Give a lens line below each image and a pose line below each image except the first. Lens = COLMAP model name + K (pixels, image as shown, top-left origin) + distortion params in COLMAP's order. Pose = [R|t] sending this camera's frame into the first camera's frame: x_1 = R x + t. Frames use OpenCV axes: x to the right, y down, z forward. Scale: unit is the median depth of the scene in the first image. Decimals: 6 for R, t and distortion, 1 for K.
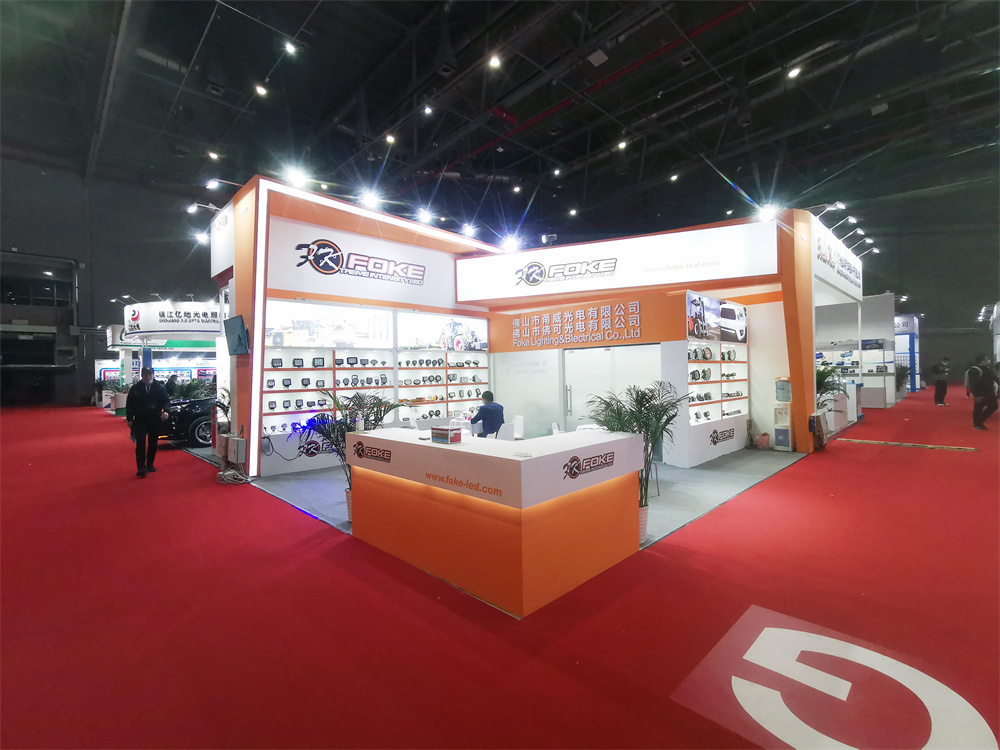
lens RADIAL K [[460.6, 0, 508.1], [0, 460.6, 374.3], [0, 0, 1]] dist [0.007517, -0.000141]
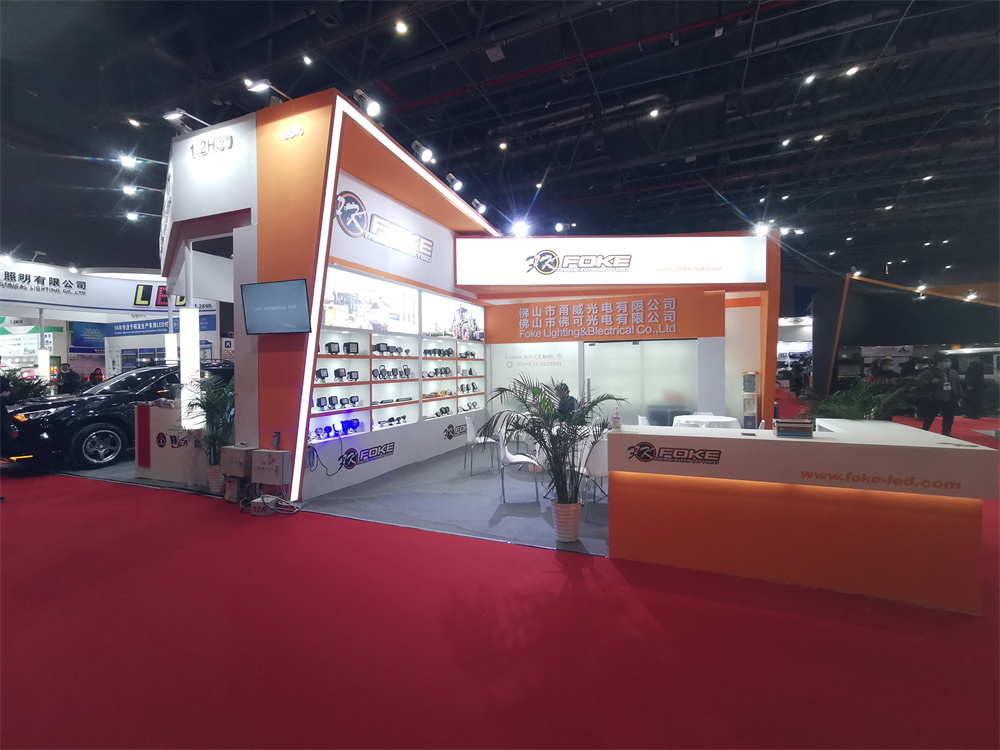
lens RADIAL K [[460.6, 0, 500.4], [0, 460.6, 372.0], [0, 0, 1]] dist [0.007517, -0.000141]
pose [[0.923605, 0.007436, 0.383274, -0.411852], [-0.008606, 0.999962, 0.001340, 0.009825], [-0.383250, -0.004536, 0.923634, 0.156147]]
